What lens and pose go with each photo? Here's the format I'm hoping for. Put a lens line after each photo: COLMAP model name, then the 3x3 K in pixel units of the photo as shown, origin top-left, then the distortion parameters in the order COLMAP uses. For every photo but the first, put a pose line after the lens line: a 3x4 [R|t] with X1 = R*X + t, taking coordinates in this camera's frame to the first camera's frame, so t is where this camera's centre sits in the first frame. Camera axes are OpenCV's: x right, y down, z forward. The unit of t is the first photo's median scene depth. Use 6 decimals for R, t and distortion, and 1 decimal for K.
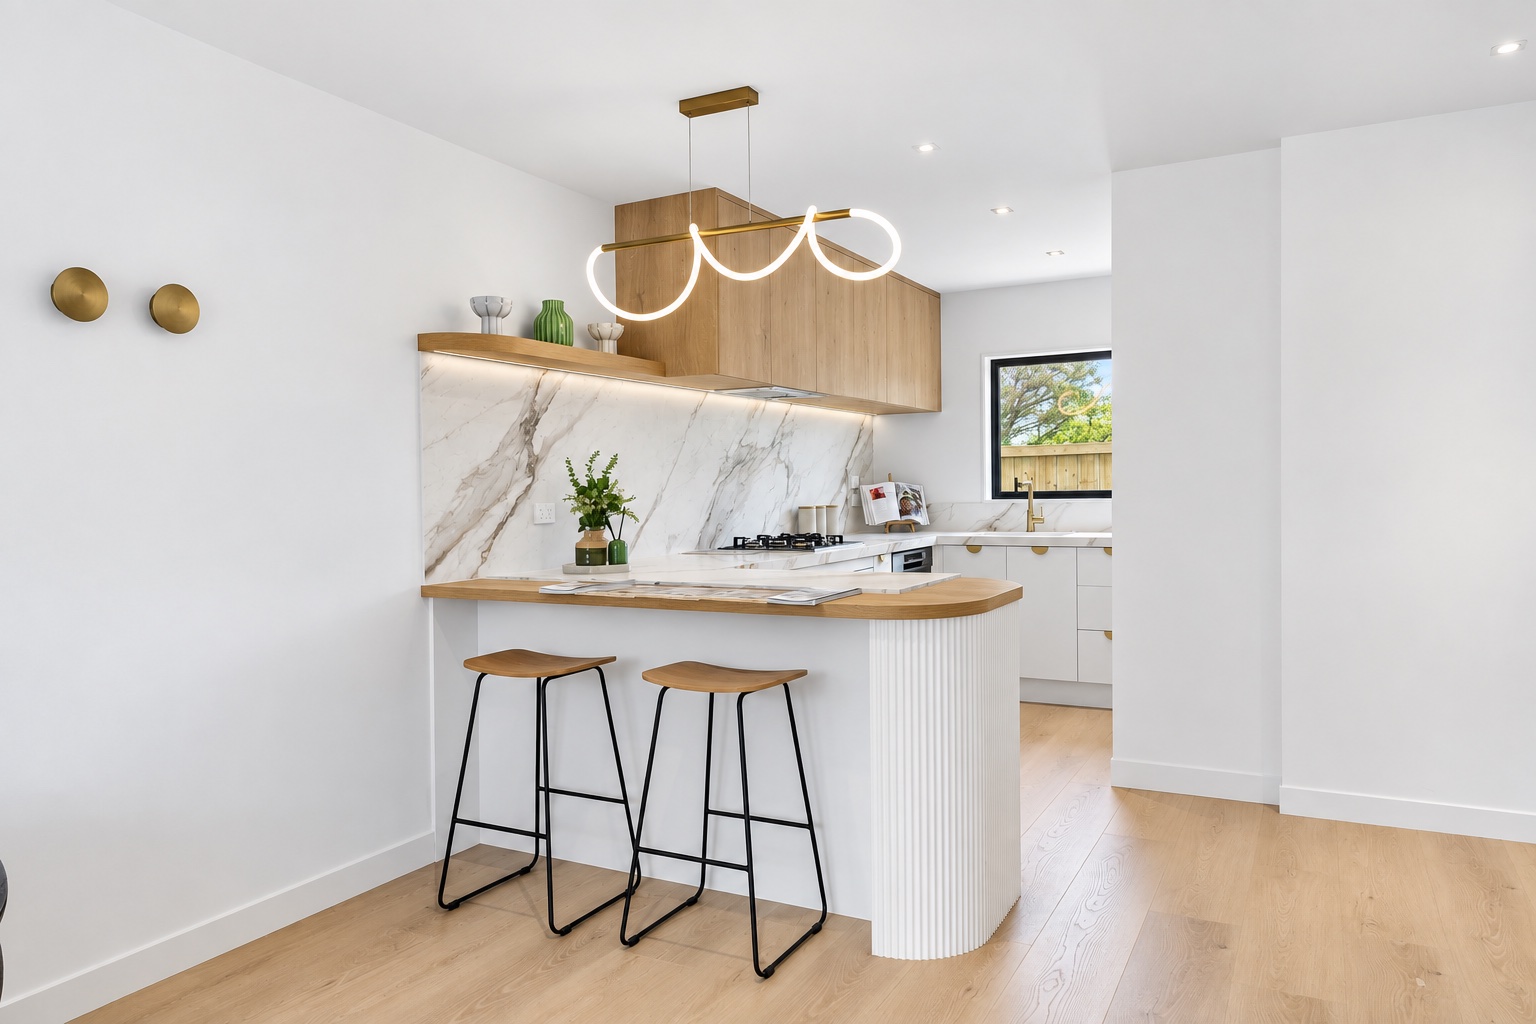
lens RADIAL K [[1038.3, 0, 773.4], [0, 1038.3, 513.6], [0, 0, 1]] dist [0.018892, 0.004941]
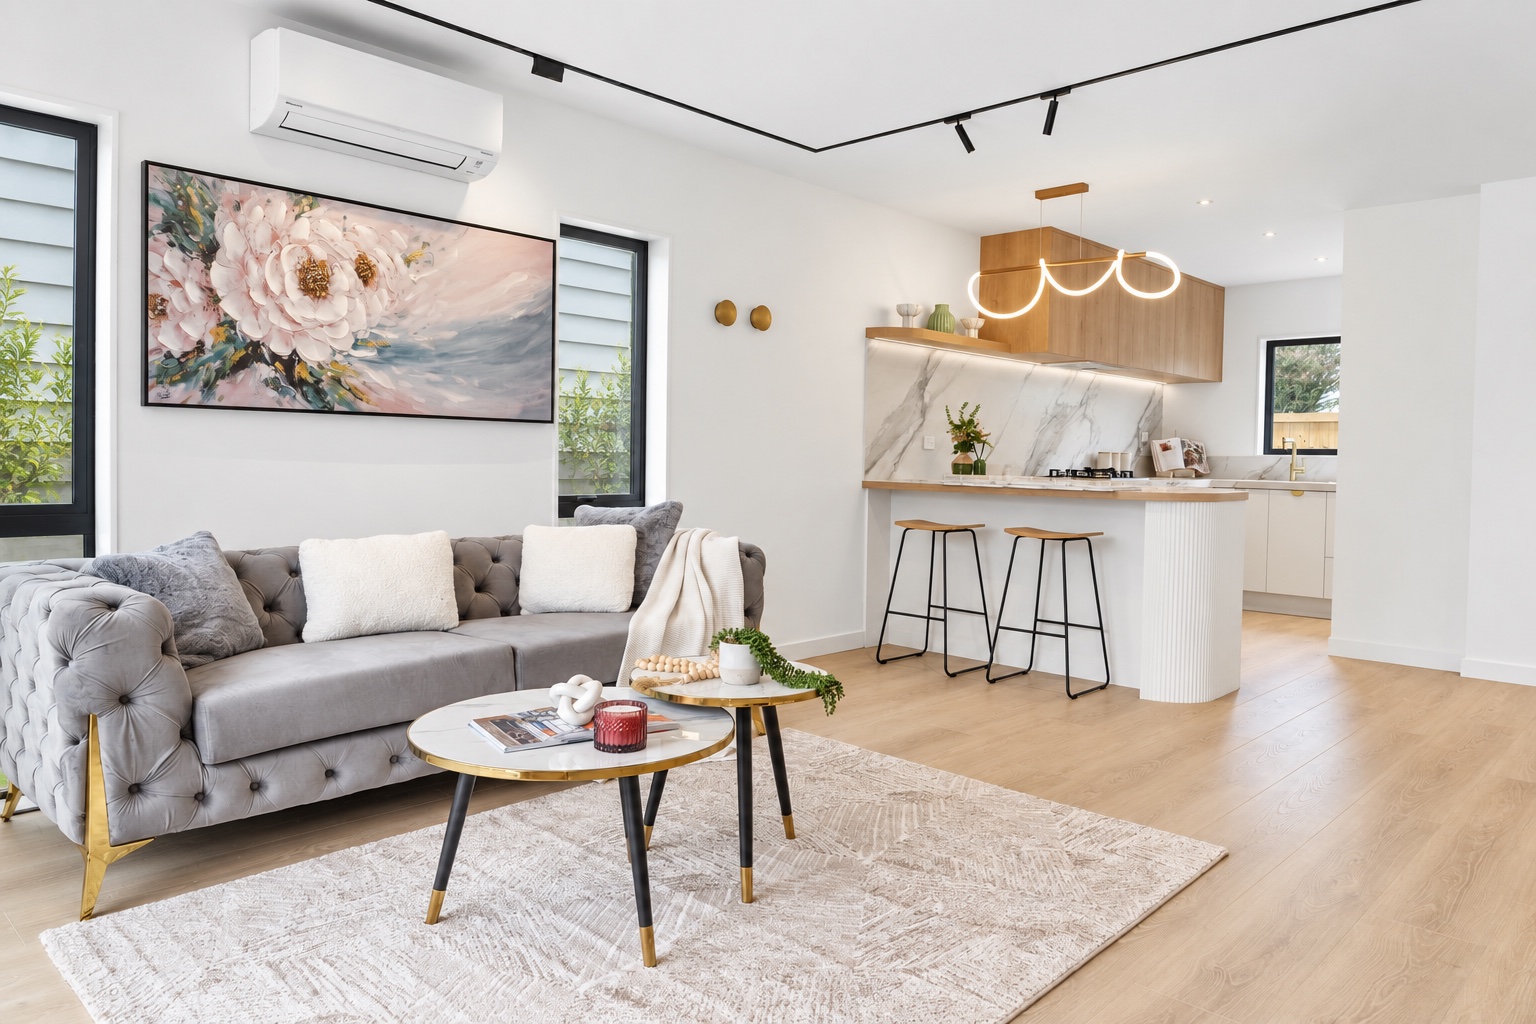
lens RADIAL K [[1038.3, 0, 802.1], [0, 1038.3, 494.1], [0, 0, 1]] dist [0.018892, 0.004941]
pose [[0.968704, 0.044073, -0.244275, -0.024230], [-0.041513, 0.999016, 0.015622, 0.062144], [0.244723, -0.004993, 0.969580, -0.559853]]
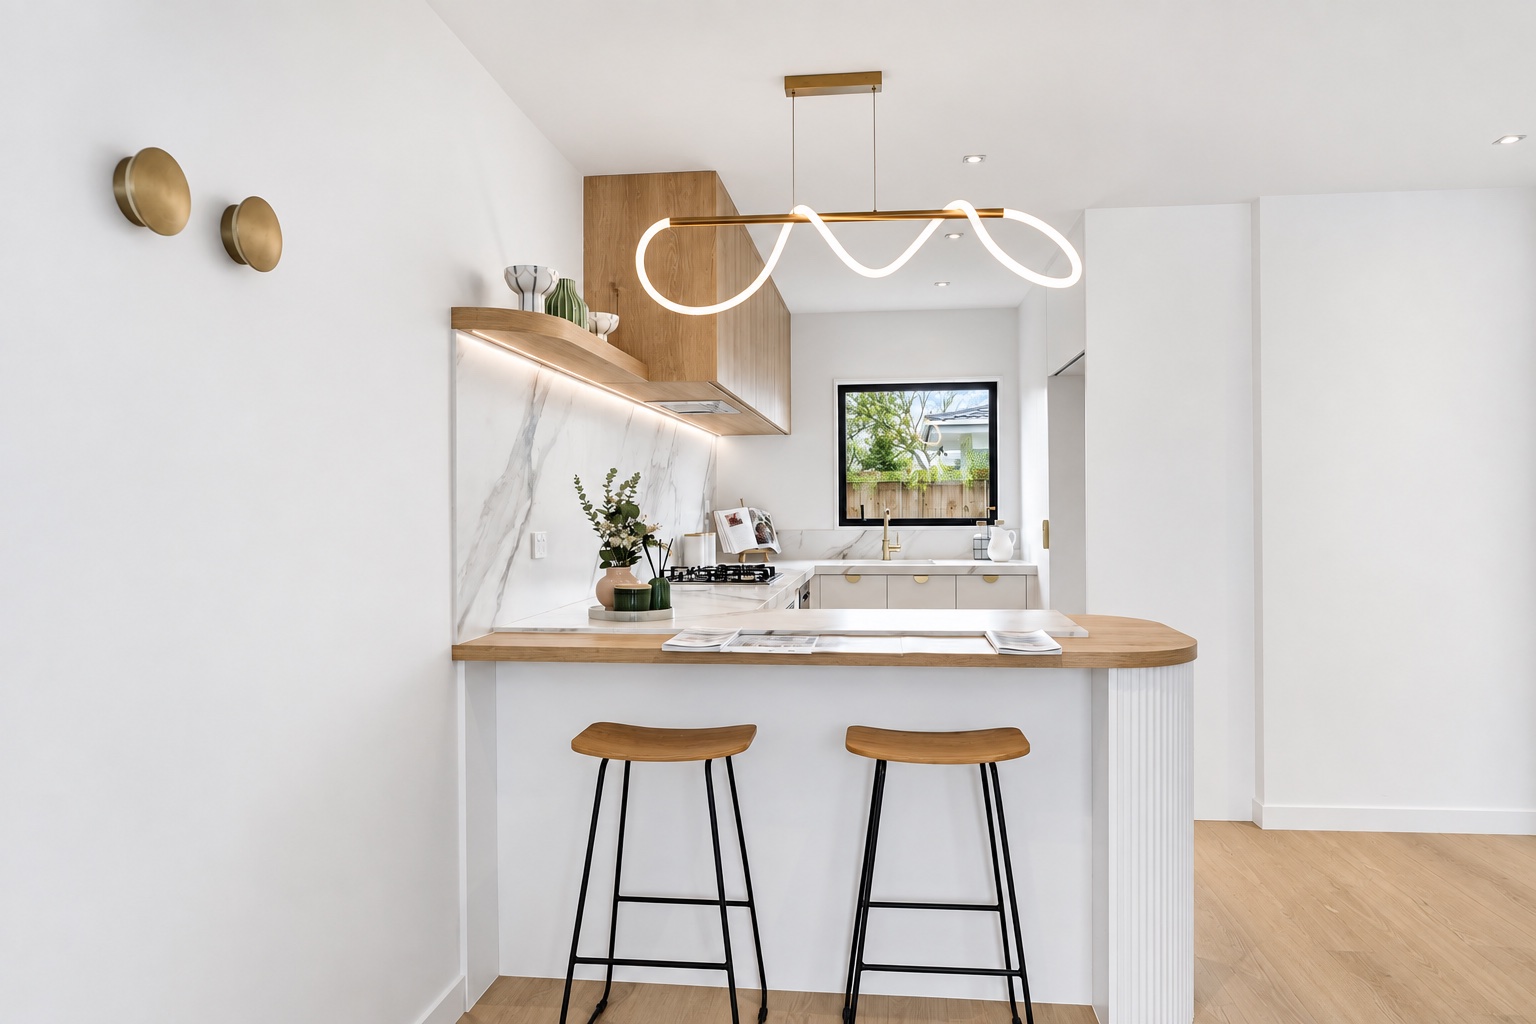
lens RADIAL K [[1038.3, 0, 776.3], [0, 1038.3, 513.6], [0, 0, 1]] dist [0.018892, 0.004941]
pose [[0.924930, 0.010296, 0.379998, -0.365555], [-0.002149, 0.999759, -0.021858, -0.007281], [-0.380132, 0.019400, 0.924729, 0.200457]]
